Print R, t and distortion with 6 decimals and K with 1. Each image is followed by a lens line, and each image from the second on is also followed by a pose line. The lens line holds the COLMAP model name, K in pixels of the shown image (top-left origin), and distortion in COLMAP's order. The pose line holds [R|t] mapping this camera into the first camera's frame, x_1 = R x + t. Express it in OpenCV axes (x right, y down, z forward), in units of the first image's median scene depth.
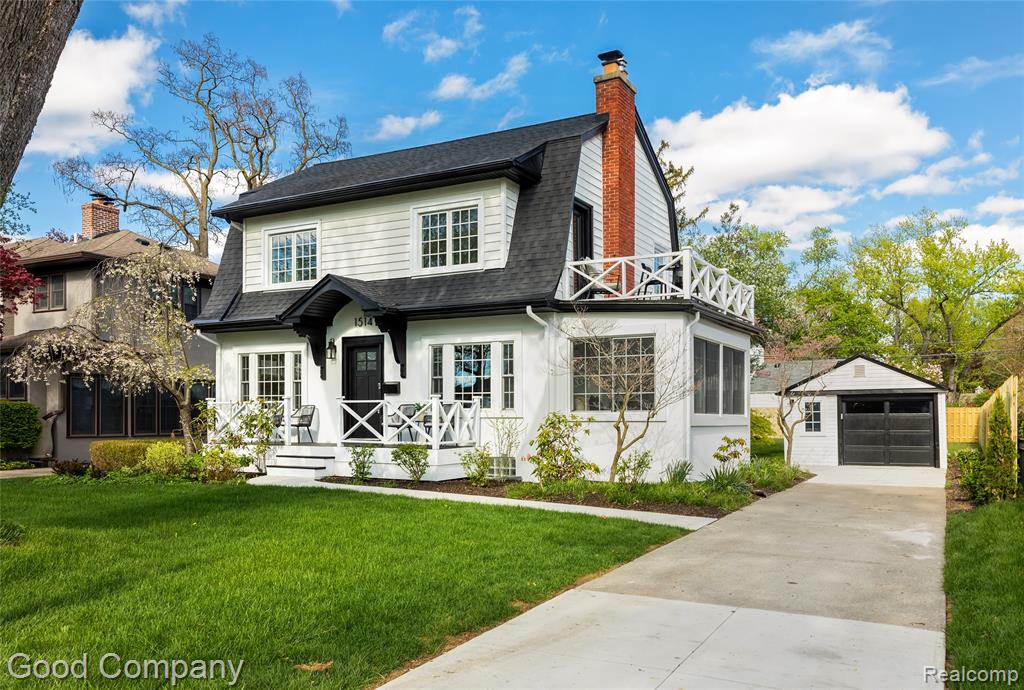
lens RADIAL K [[785.7, 0, 512.3], [0, 785.7, 382.1], [0, 0, 1]] dist [-0.000357, -0.000915]
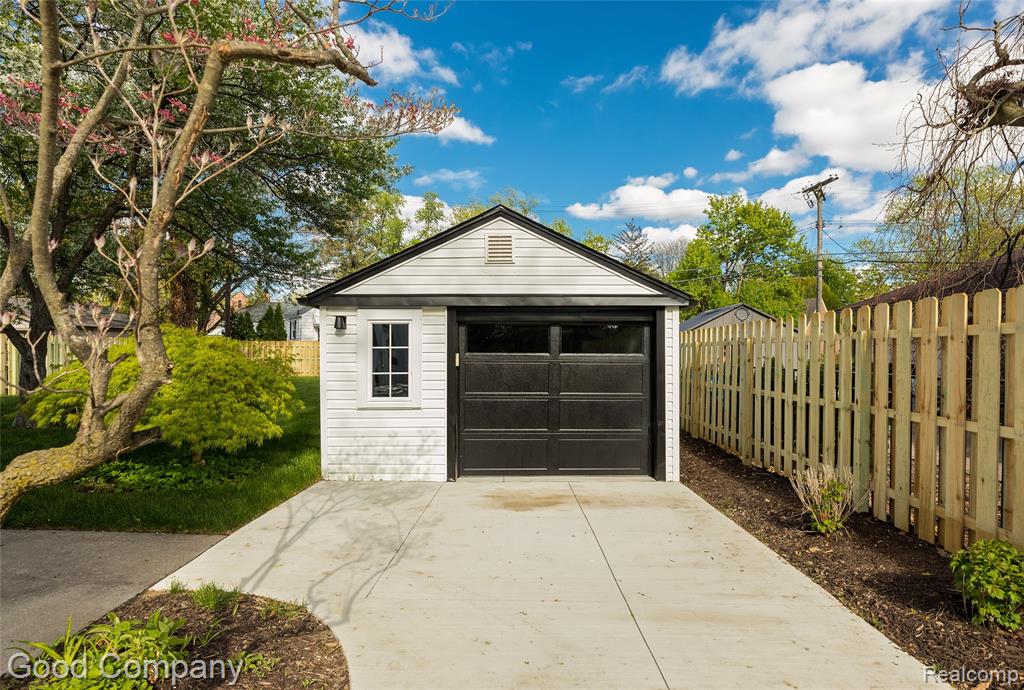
lens RADIAL K [[559.2, 0, 513.2], [0, 559.2, 367.6], [0, 0, 1]] dist [0.023870, 0.000041]
pose [[0.867308, -0.008810, 0.497694, 0.298189], [-0.028611, 0.997308, 0.067512, 0.027041], [-0.496949, -0.072793, 0.864721, 0.729846]]
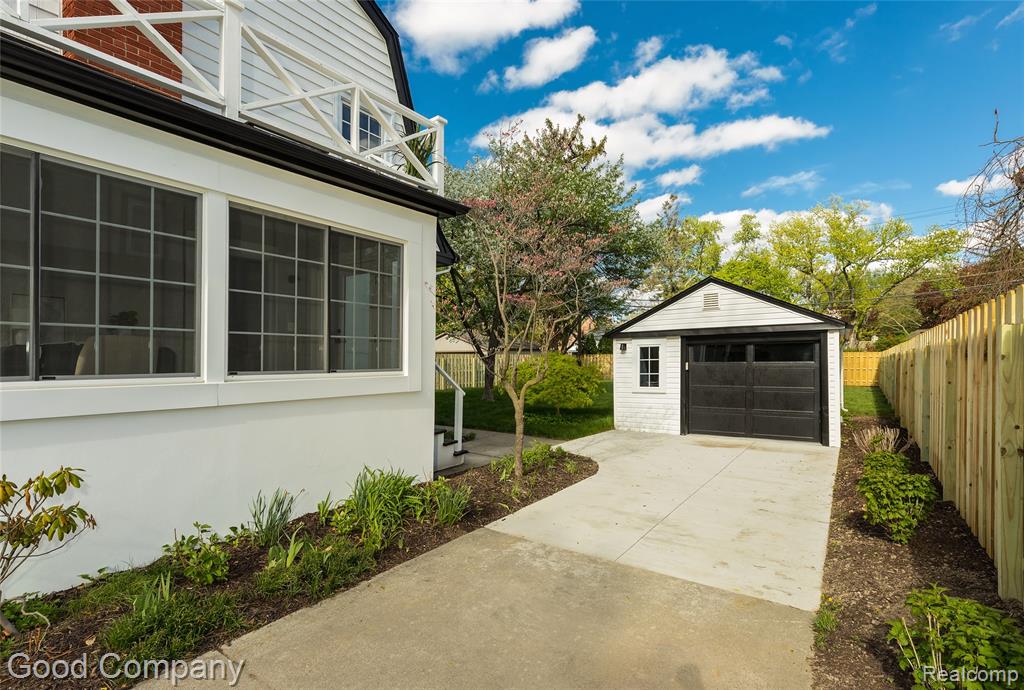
lens RADIAL K [[492.0, 0, 513.5], [0, 492.0, 361.1], [0, 0, 1]] dist [0.011114, 0.000003]
pose [[0.995881, -0.006807, -0.090416, 0.301795], [0.010934, 0.998917, 0.045227, 0.016829], [0.090010, -0.046030, 0.994877, 0.536915]]
